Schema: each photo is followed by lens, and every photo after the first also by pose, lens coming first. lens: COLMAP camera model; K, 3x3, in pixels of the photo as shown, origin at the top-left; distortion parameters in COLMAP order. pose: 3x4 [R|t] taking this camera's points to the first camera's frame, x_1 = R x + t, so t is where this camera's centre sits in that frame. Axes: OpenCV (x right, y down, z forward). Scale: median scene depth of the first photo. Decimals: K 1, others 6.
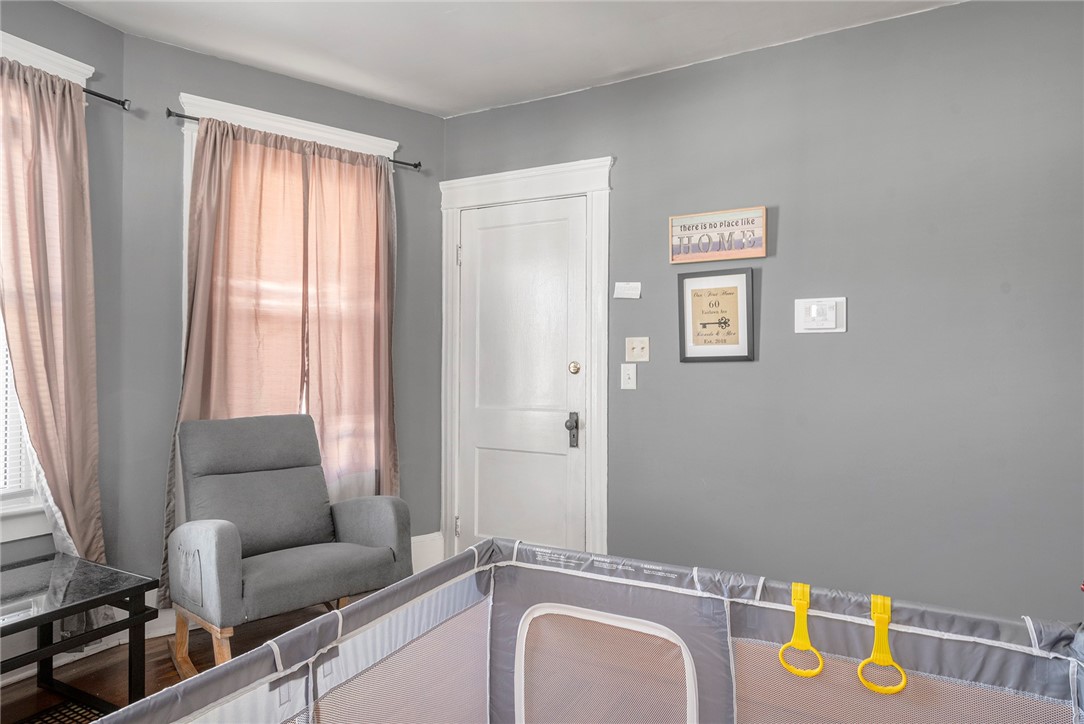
lens RADIAL K [[619.0, 0, 545.2], [0, 619.0, 359.5], [0, 0, 1]] dist [-0.002396, -0.001142]
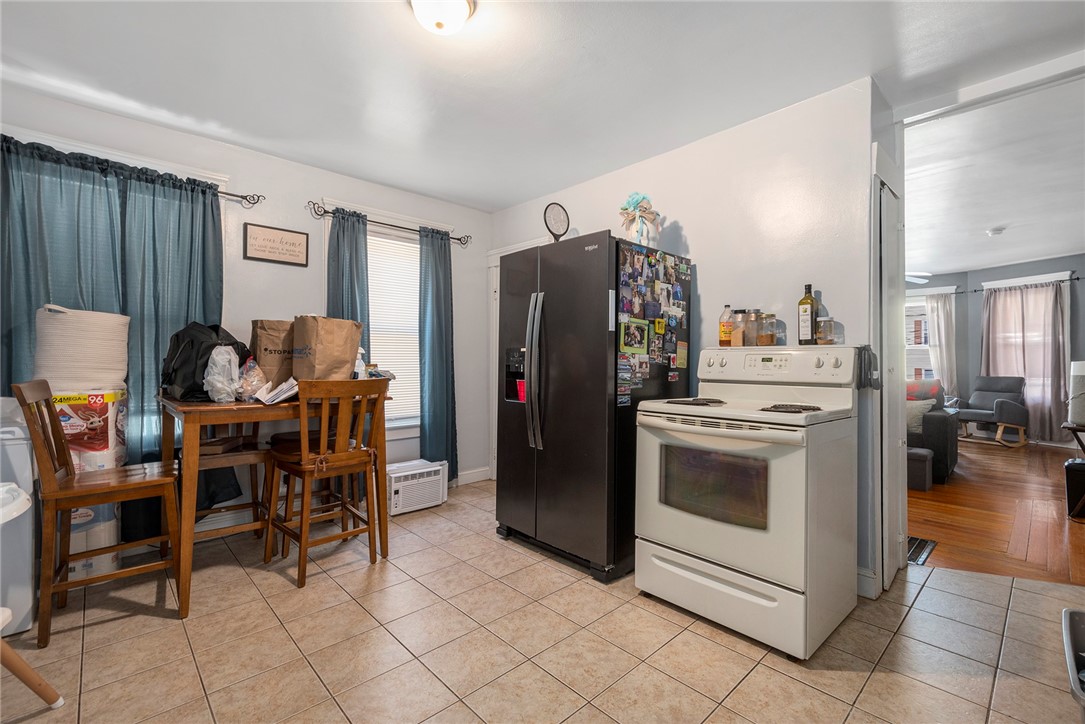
lens RADIAL K [[488.3, 0, 547.7], [0, 488.3, 361.6], [0, 0, 1]] dist [0.003917, 0.000467]
pose [[-0.296427, -0.011539, -0.954986, 2.611165], [0.001854, 0.999918, -0.012658, 0.042587], [0.955054, -0.005522, -0.296382, -0.495835]]
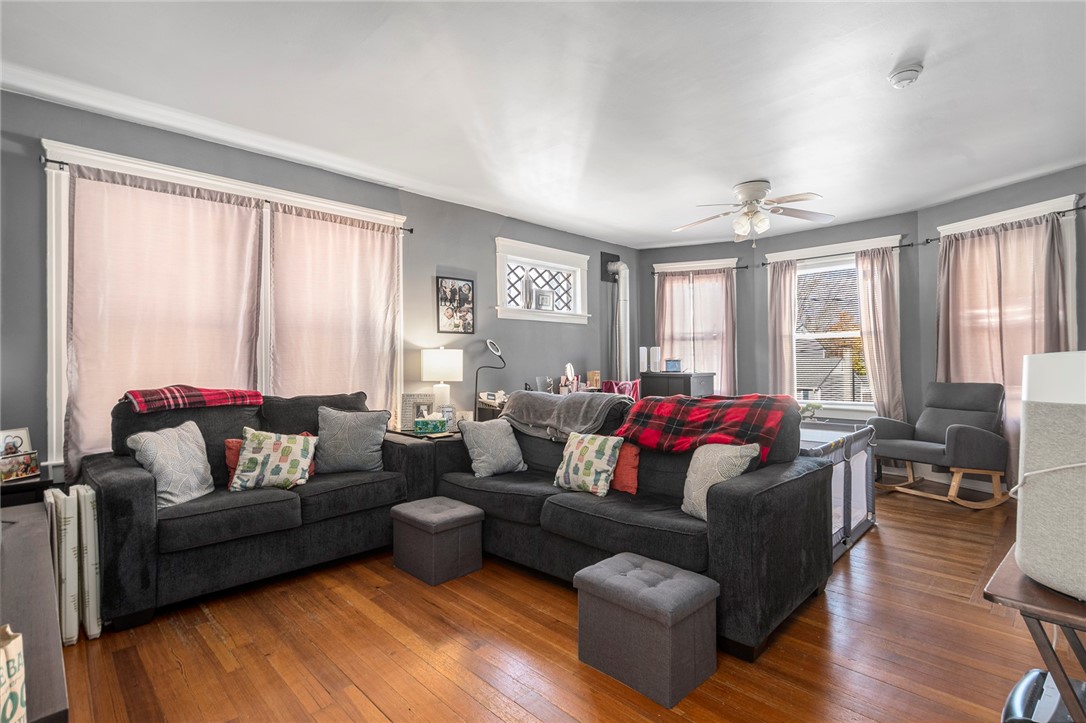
lens RADIAL K [[528.4, 0, 544.1], [0, 528.4, 362.5], [0, 0, 1]] dist [-0.001030, -0.001100]
pose [[-0.300931, -0.004518, -0.953635, 1.441052], [0.015198, 0.999839, -0.009532, 0.026298], [0.953525, -0.017362, -0.300814, 0.234434]]
